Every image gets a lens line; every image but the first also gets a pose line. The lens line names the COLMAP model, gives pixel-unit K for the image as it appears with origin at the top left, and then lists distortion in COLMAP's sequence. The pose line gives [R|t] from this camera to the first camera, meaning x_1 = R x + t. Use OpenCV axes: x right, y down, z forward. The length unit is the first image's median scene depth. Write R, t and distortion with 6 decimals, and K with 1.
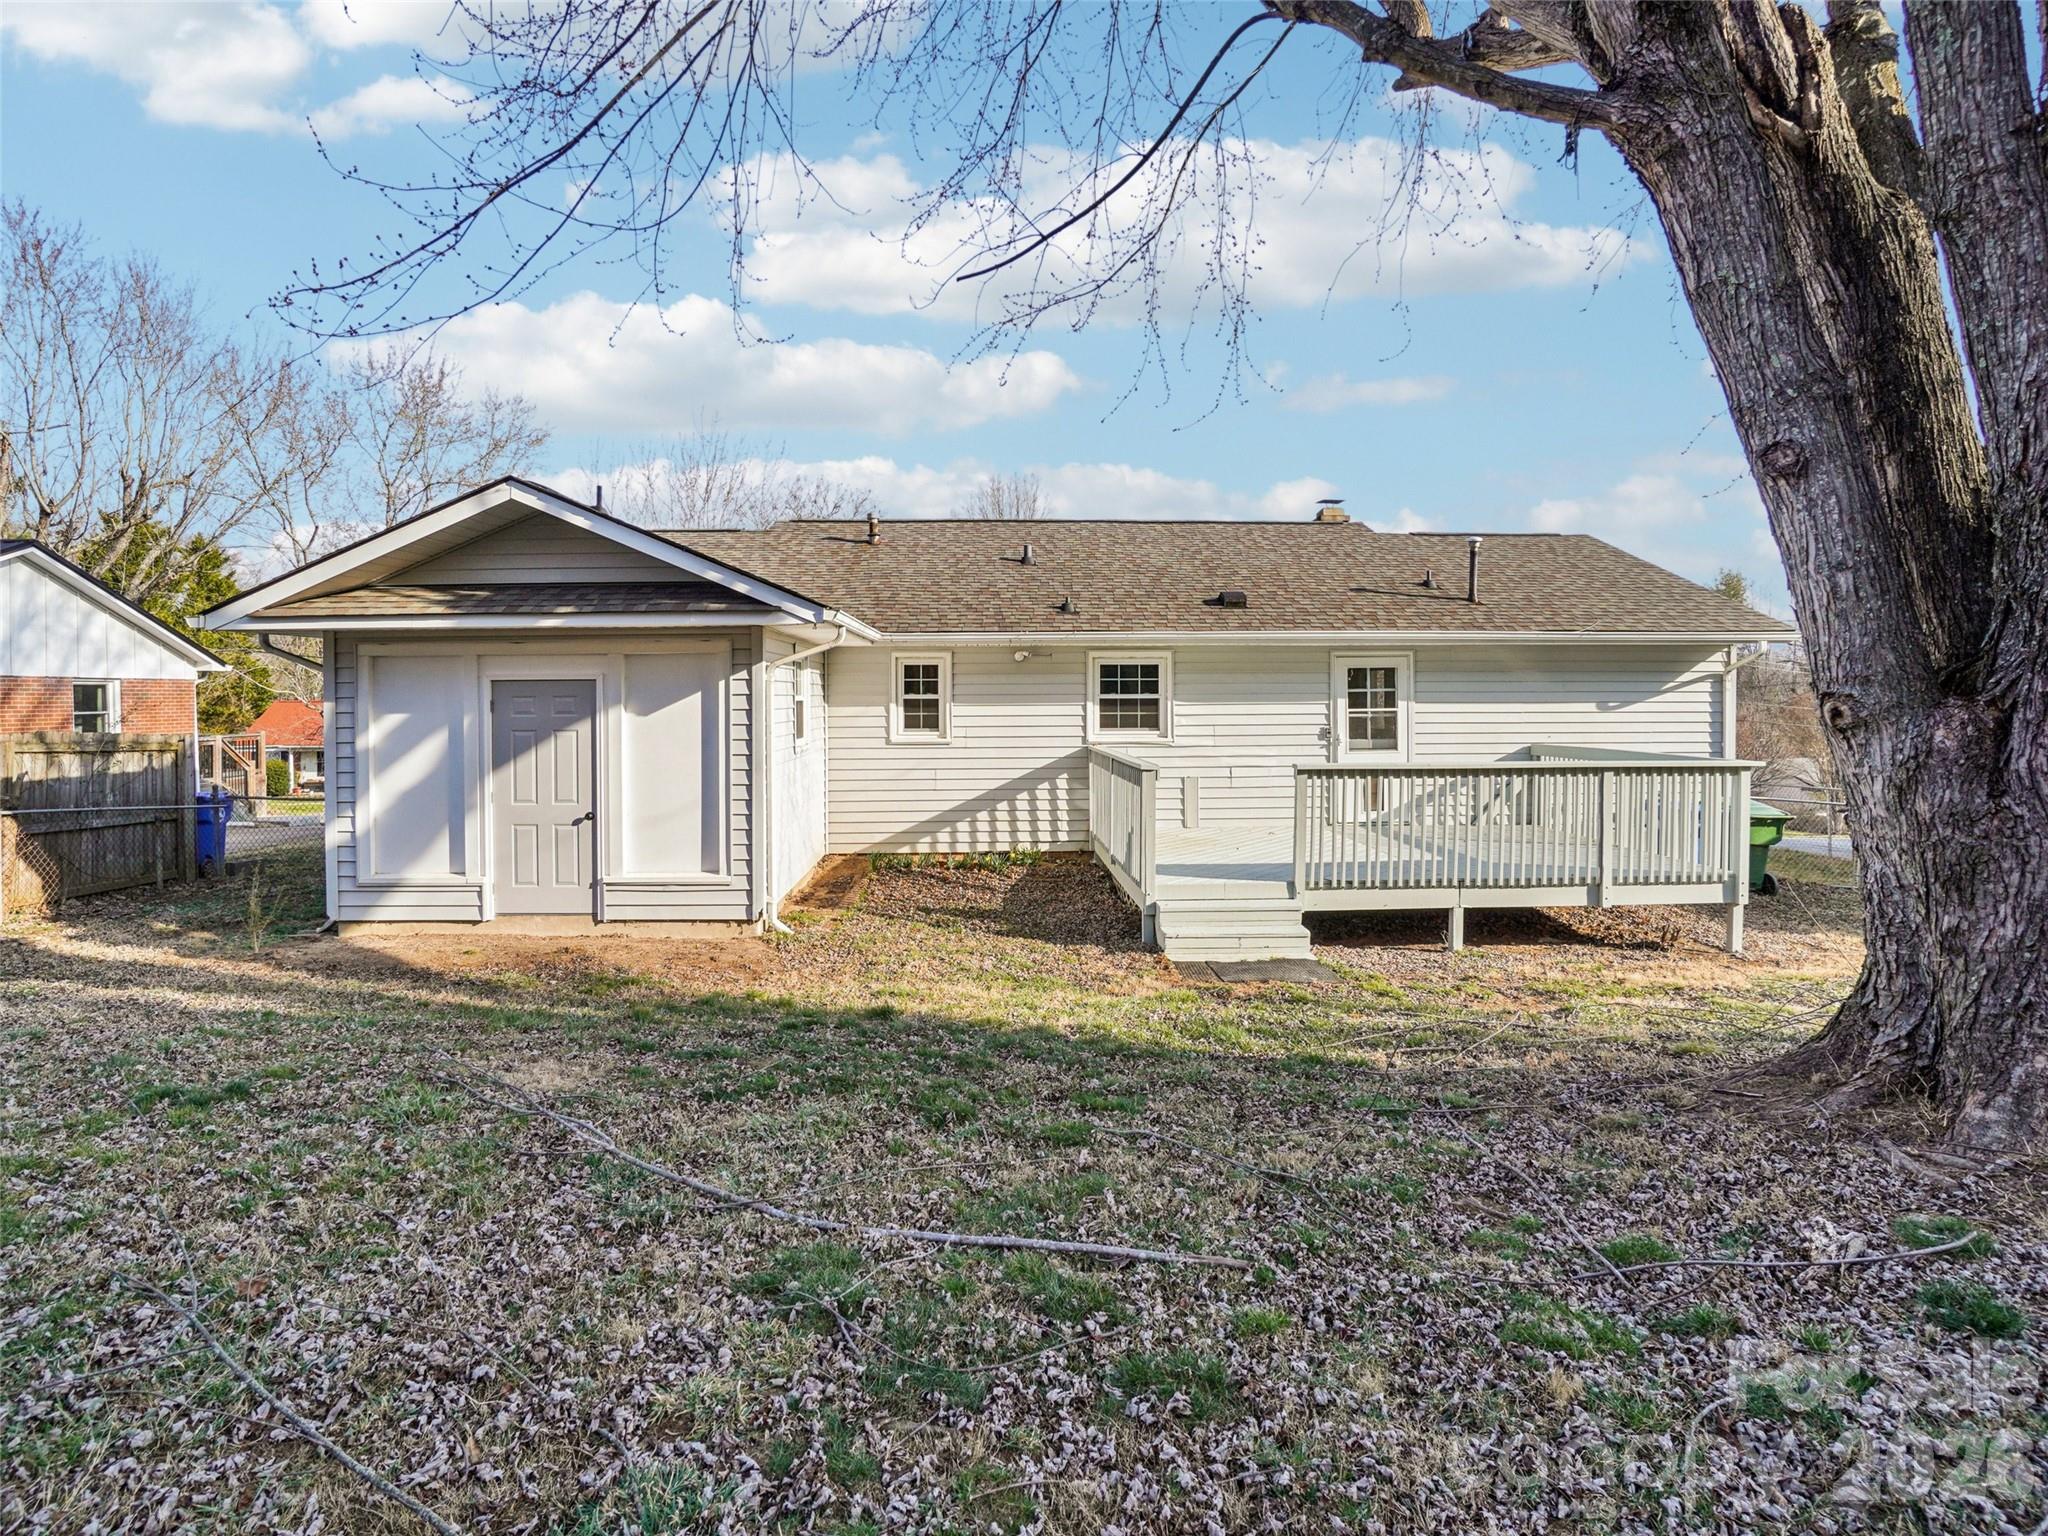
lens RADIAL K [[1036.3, 0, 1008.4], [0, 1036.3, 740.7], [0, 0, 1]] dist [-0.071951, 0.031897]
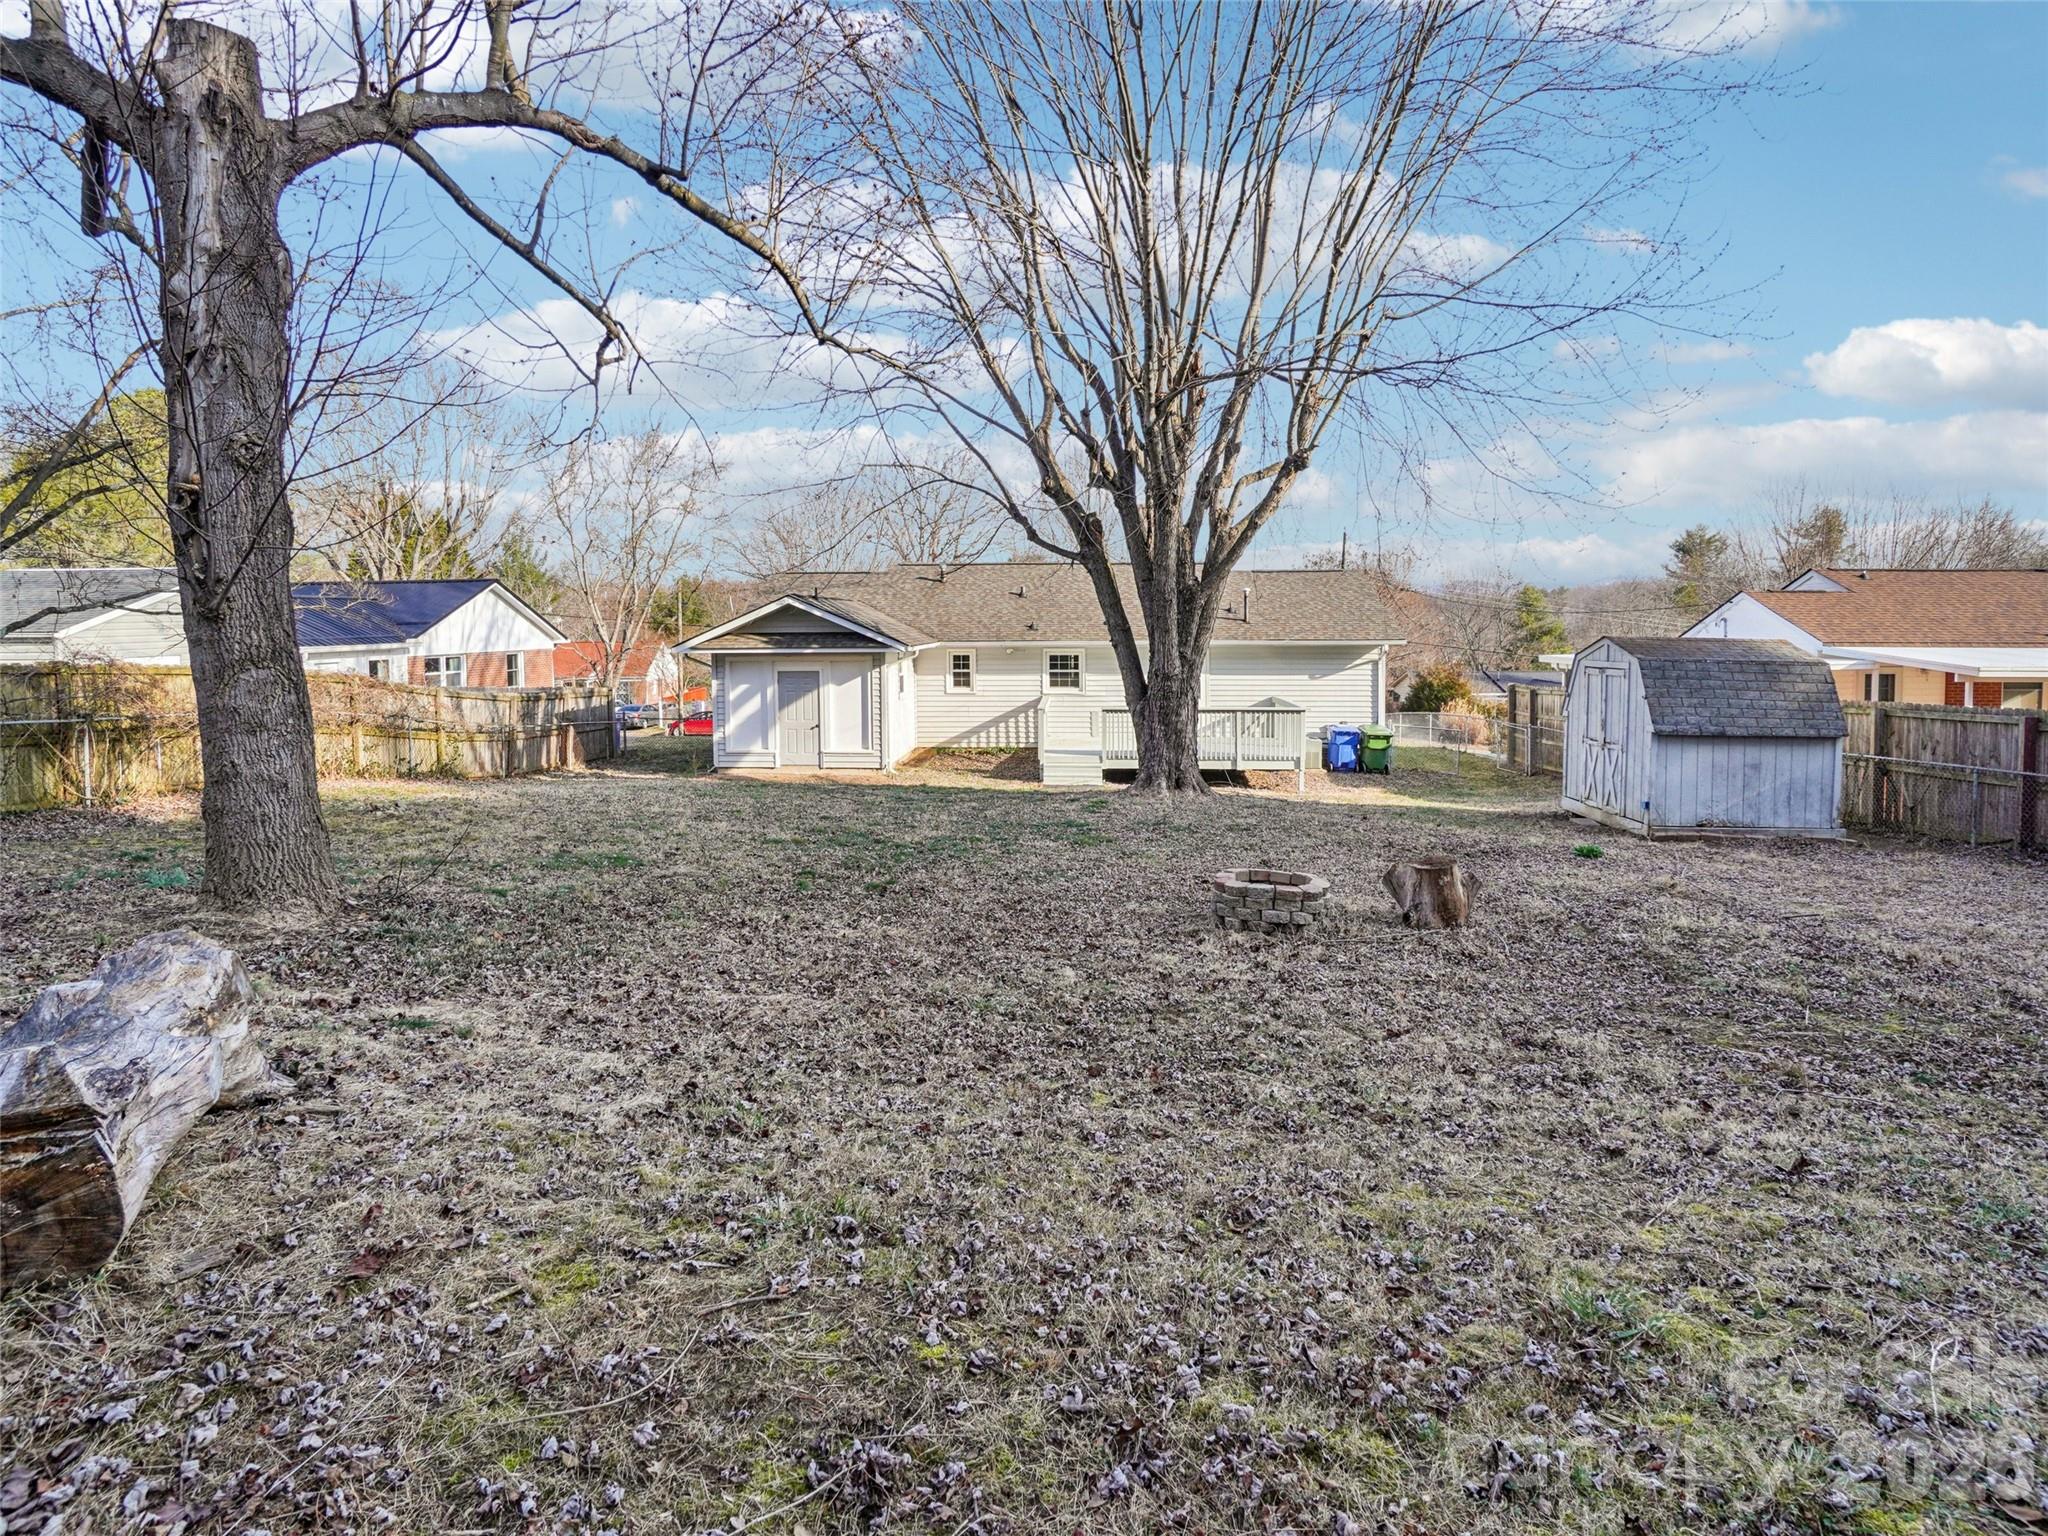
lens RADIAL K [[1019.0, 0, 1014.8], [0, 1019.0, 751.1], [0, 0, 1]] dist [-0.065580, 0.025877]
pose [[0.994595, 0.012168, -0.103118, 0.227455], [-0.003553, 0.996517, 0.083318, -0.051964], [0.103772, -0.082501, 0.991174, -0.983524]]
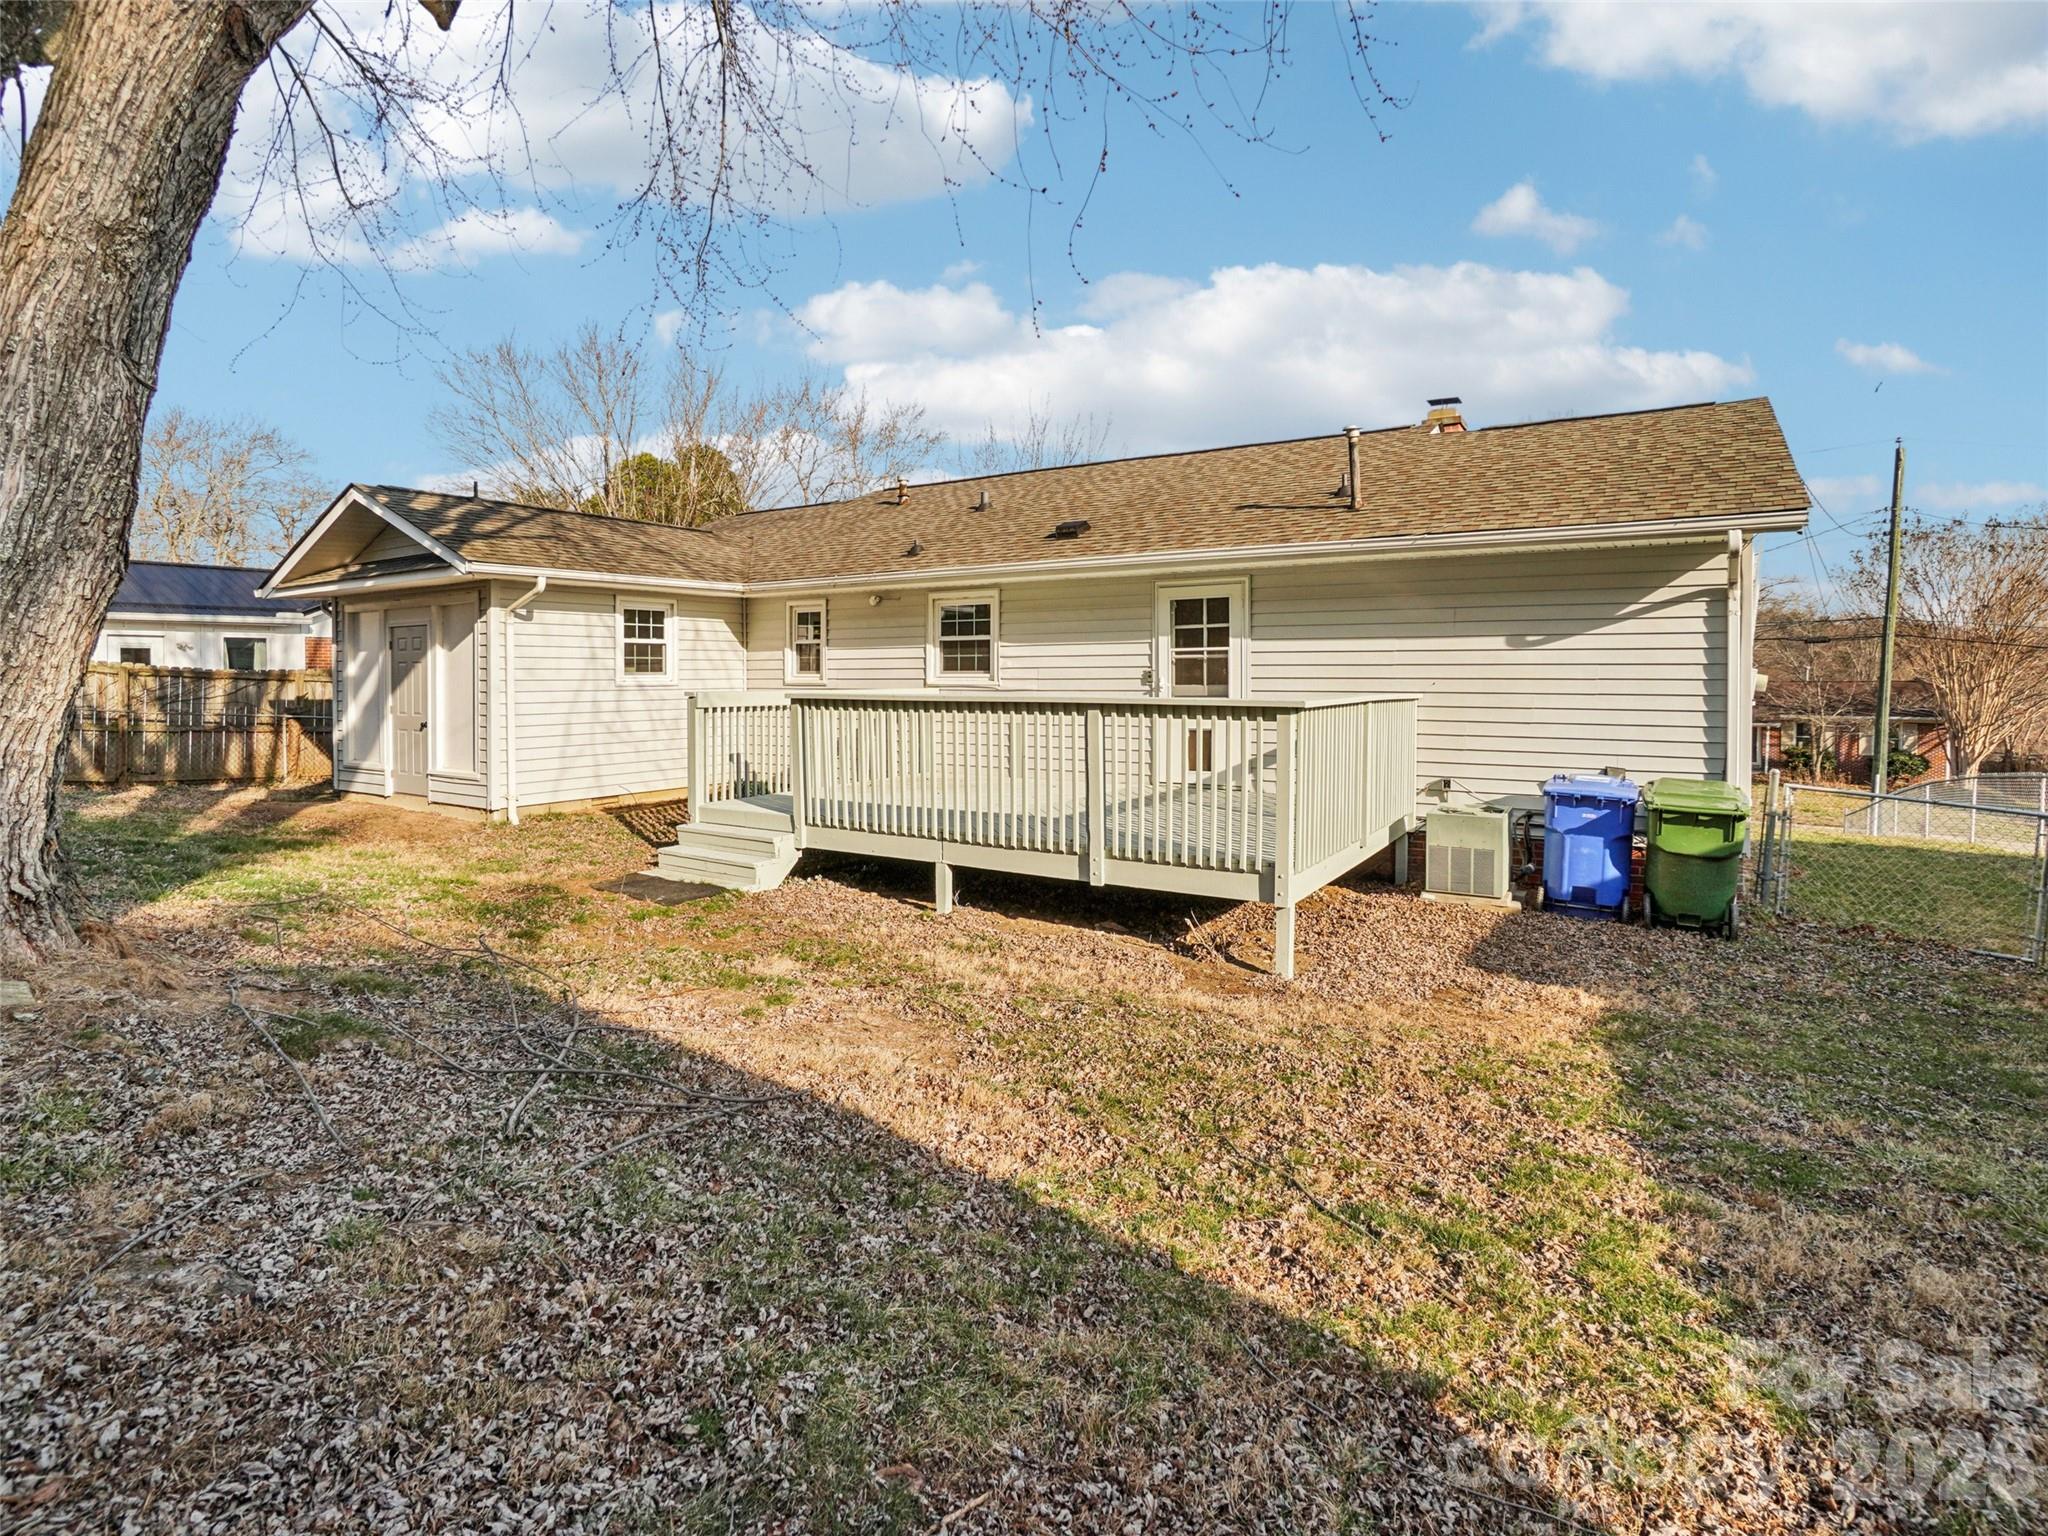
lens RADIAL K [[1036.3, 0, 1008.4], [0, 1036.3, 740.7], [0, 0, 1]] dist [-0.071951, 0.031897]
pose [[0.824288, 0.038801, -0.564839, 0.702688], [-0.026753, 0.999204, 0.029597, 0.023393], [0.565538, -0.009286, 0.824670, 0.222086]]
